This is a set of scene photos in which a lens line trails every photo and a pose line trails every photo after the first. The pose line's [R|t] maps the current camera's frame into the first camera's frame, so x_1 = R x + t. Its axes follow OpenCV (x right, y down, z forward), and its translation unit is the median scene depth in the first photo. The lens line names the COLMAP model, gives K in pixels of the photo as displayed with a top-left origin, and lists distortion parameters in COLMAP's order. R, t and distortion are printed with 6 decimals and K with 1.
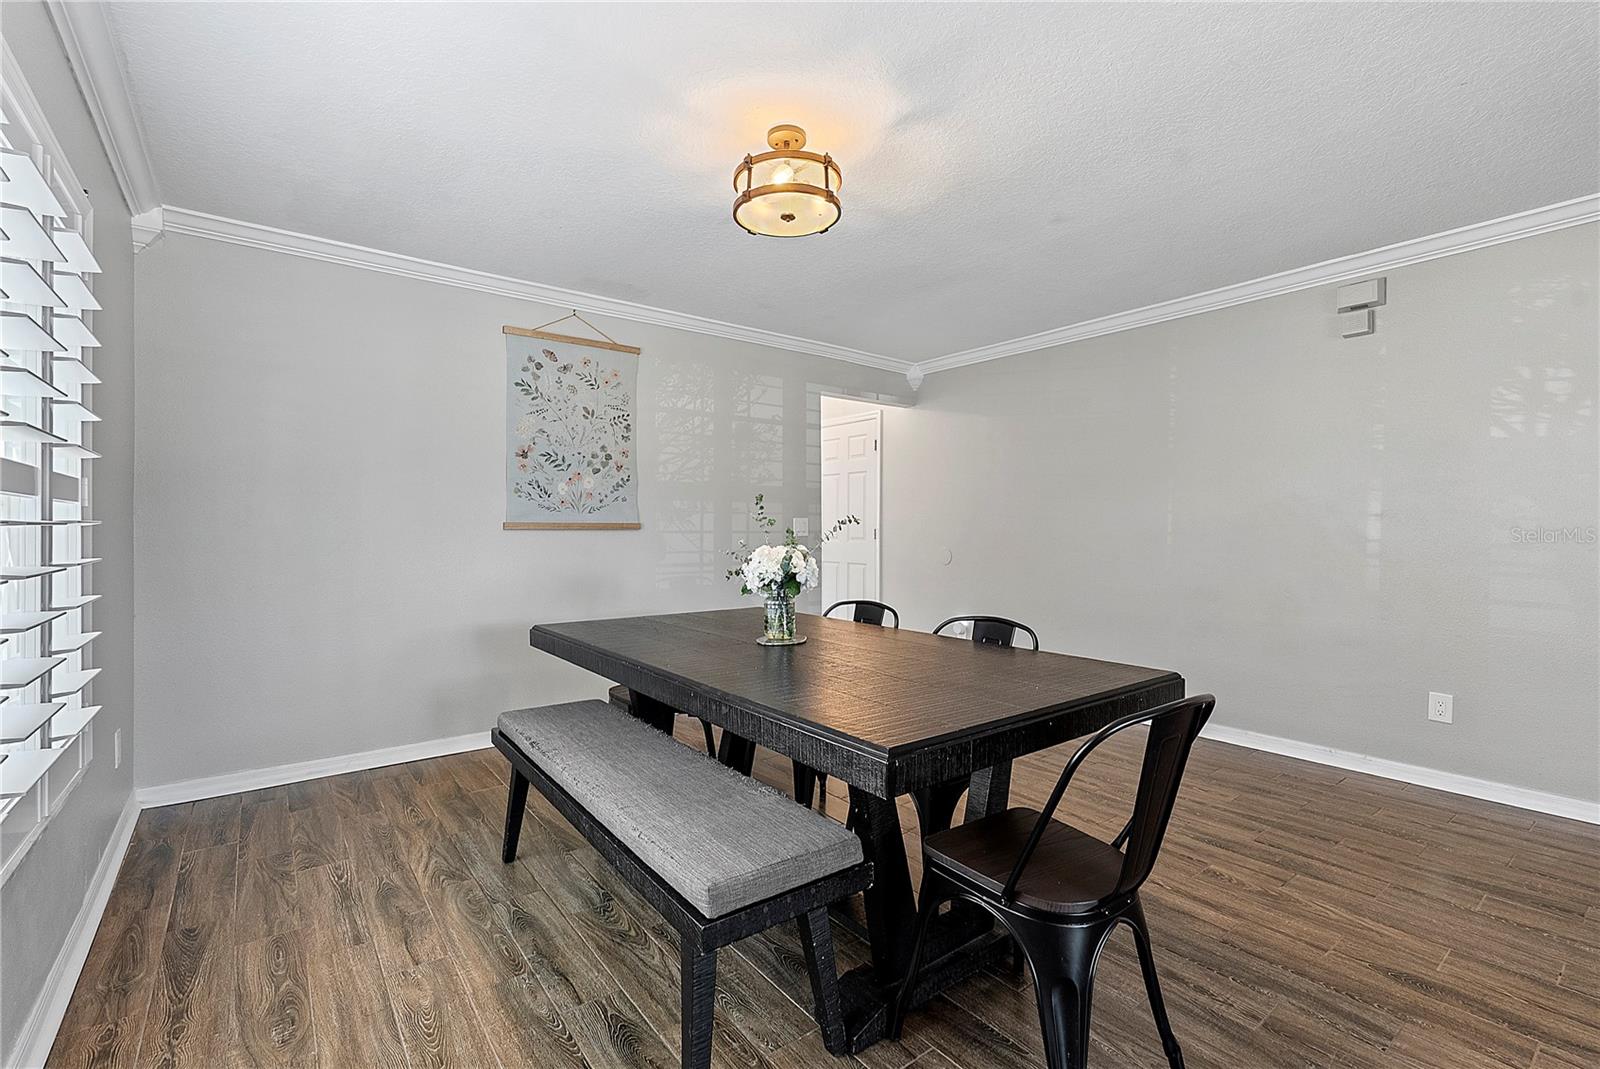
lens RADIAL K [[714.7, 0, 810.7], [0, 714.7, 520.0], [0, 0, 1]] dist [-0.001478, 0.000424]
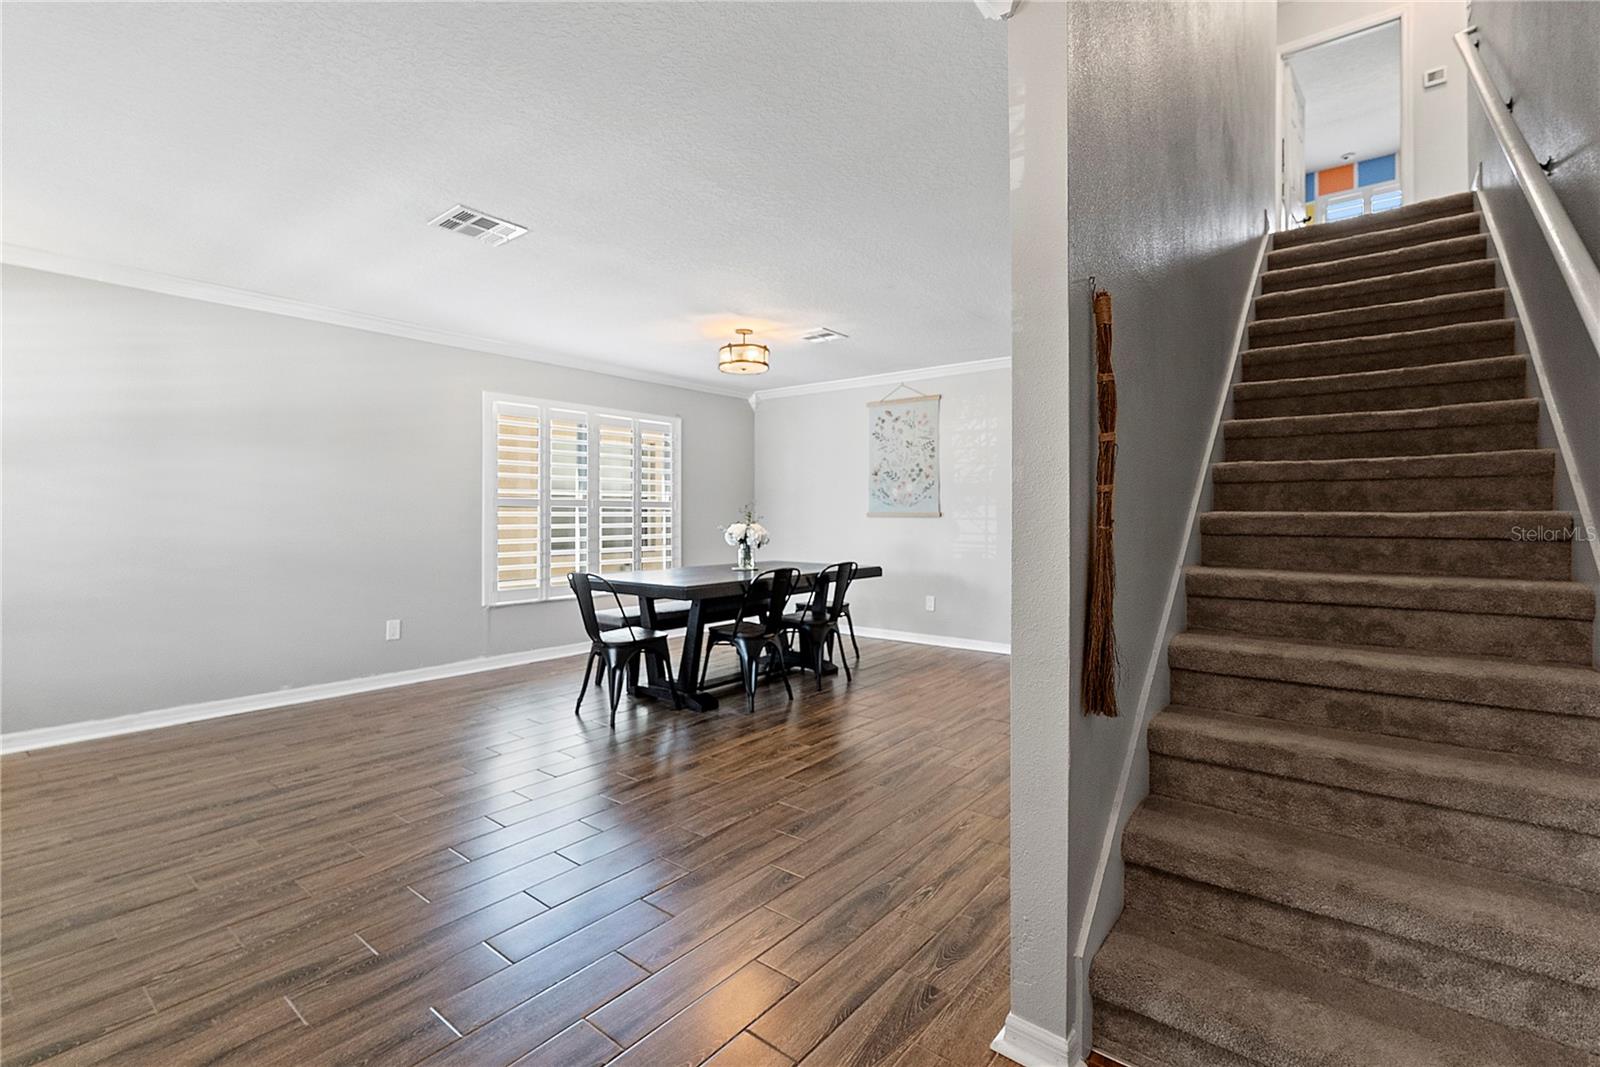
lens RADIAL K [[714.7, 0, 802.6], [0, 714.7, 521.3], [0, 0, 1]] dist [-0.001478, 0.000424]
pose [[0.232120, 0.010080, -0.972635, 1.206850], [0.007427, 0.999899, 0.012135, 0.002494], [0.972659, -0.010041, 0.232021, 0.397125]]
